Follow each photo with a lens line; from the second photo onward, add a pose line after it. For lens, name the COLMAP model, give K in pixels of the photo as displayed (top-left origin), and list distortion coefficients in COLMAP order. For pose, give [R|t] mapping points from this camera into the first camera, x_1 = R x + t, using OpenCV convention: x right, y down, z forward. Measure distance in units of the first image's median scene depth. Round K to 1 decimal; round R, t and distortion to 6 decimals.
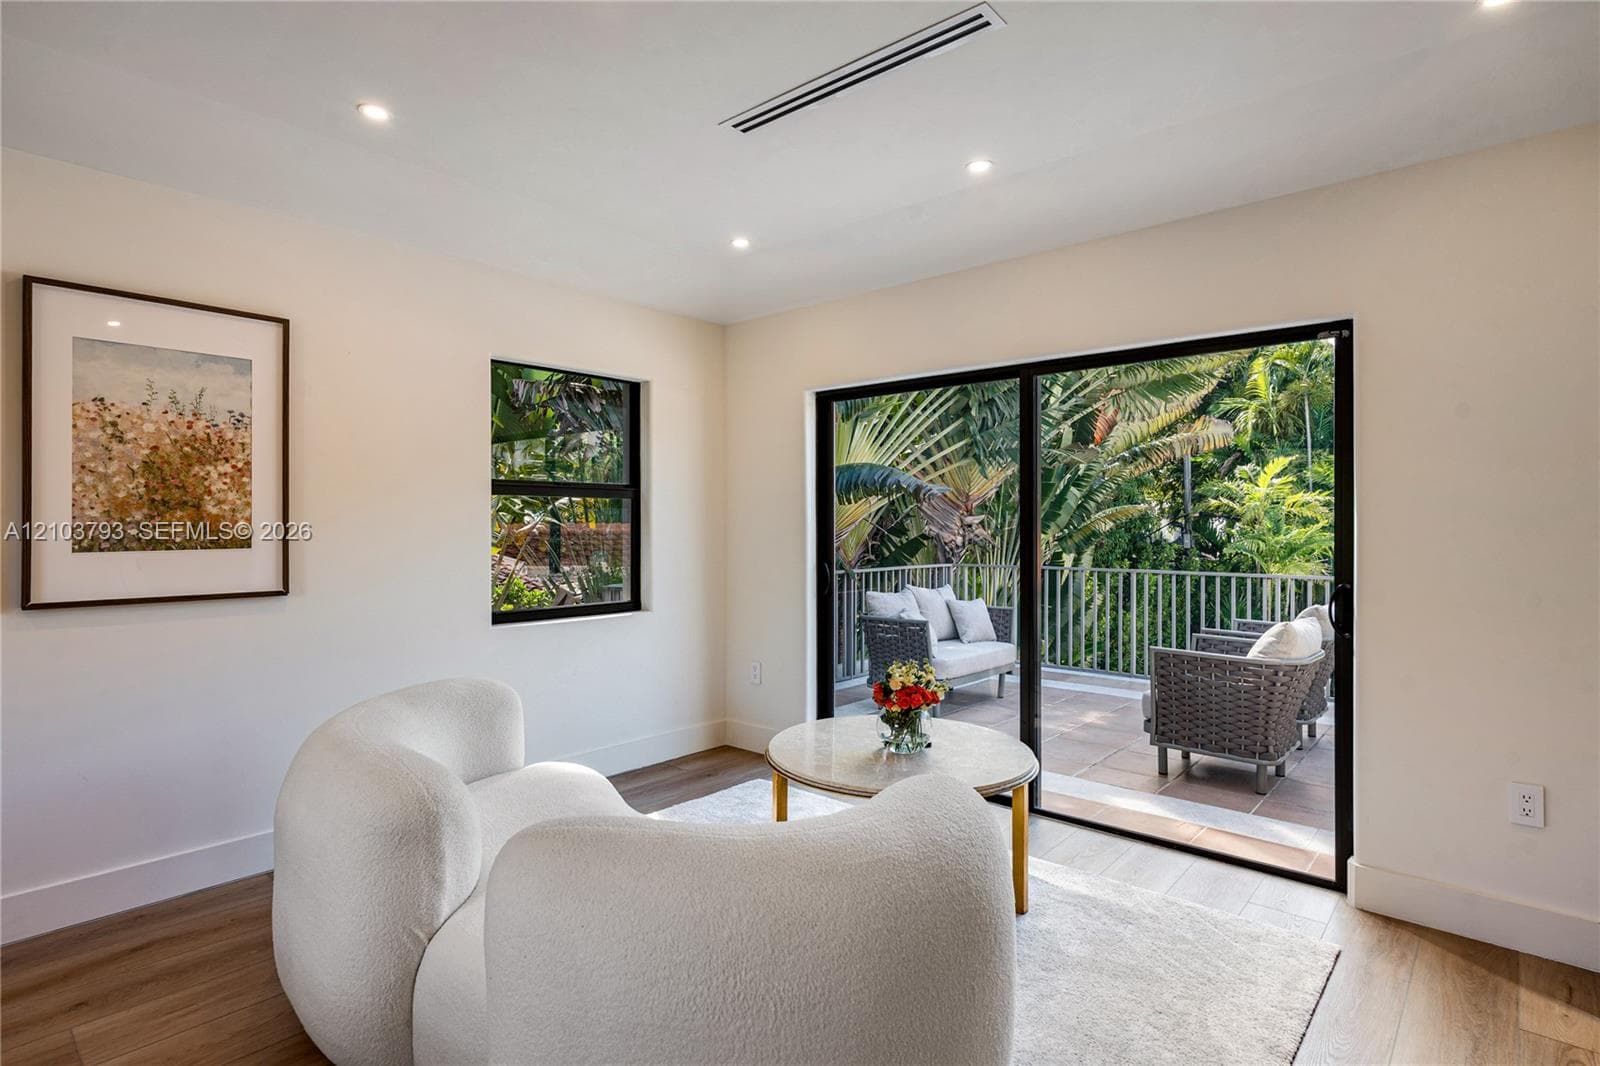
lens RADIAL K [[808.1, 0, 806.2], [0, 808.1, 532.3], [0, 0, 1]] dist [-0.000669, 0.001251]
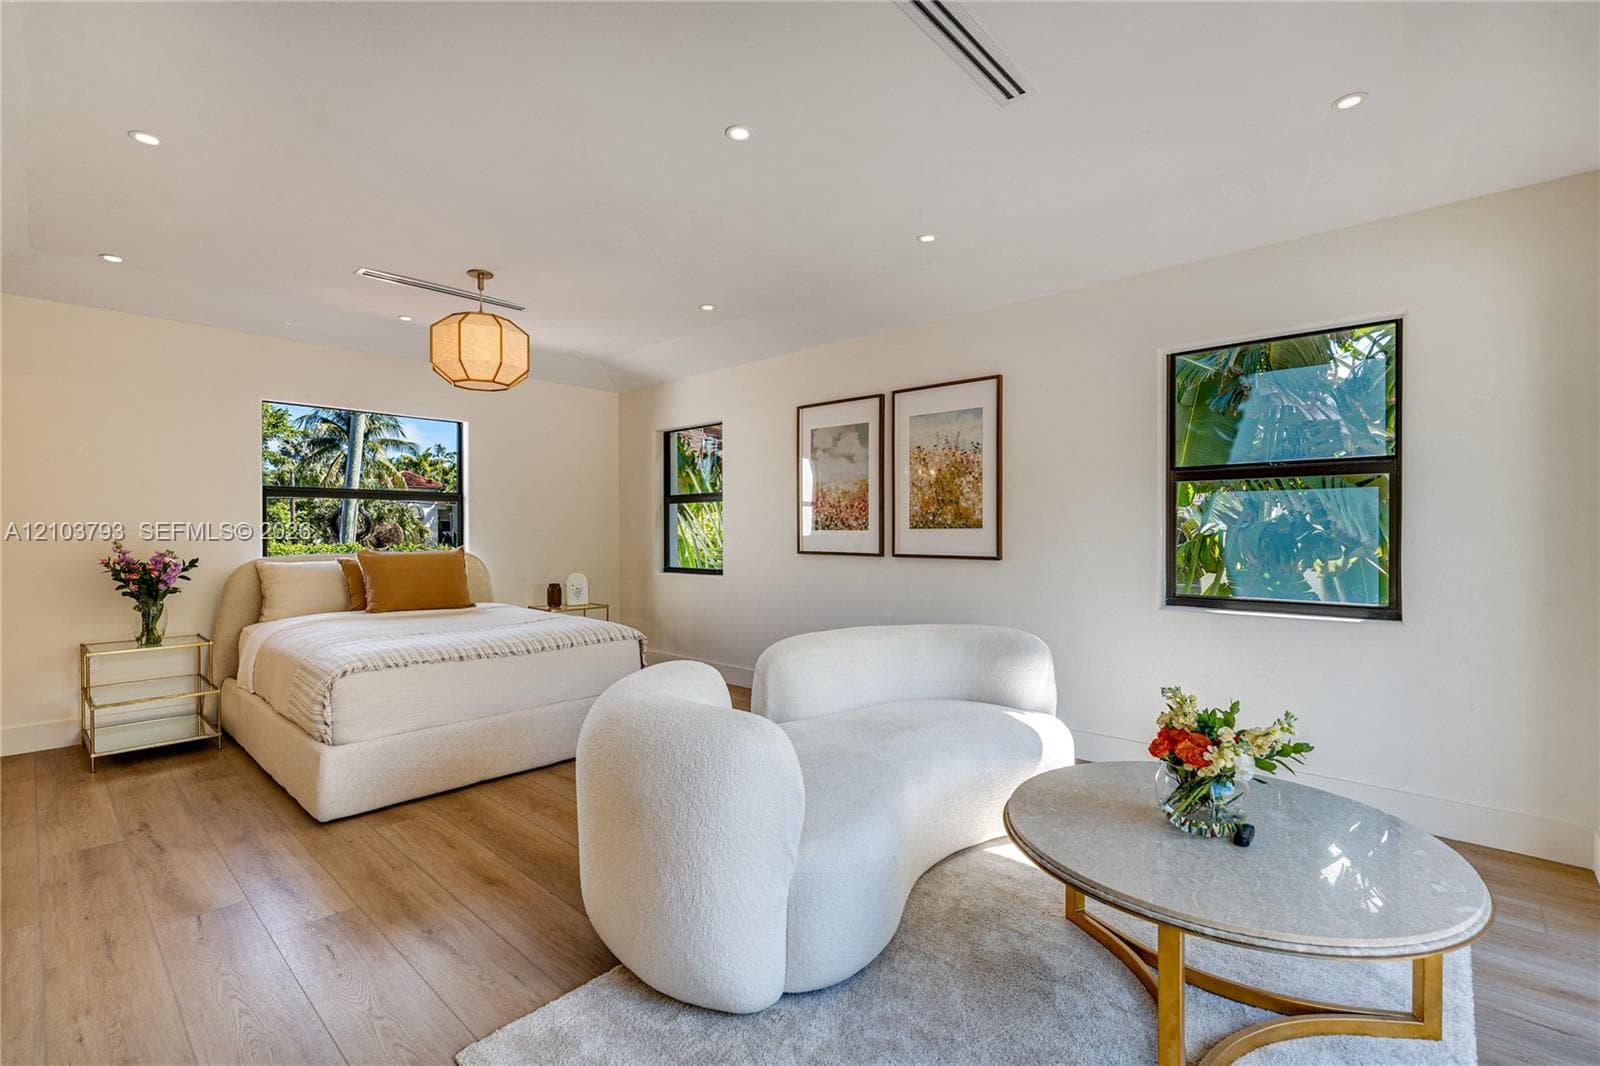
lens RADIAL K [[710.1, 0, 800.0], [0, 710.1, 533.0], [0, 0, 1]] dist [-0.000634, 0.000075]
pose [[-0.012807, 0.012460, -0.999840, 0.672723], [-0.003433, 0.999916, 0.012505, 0.012561], [0.999912, 0.003593, -0.012763, 0.651060]]
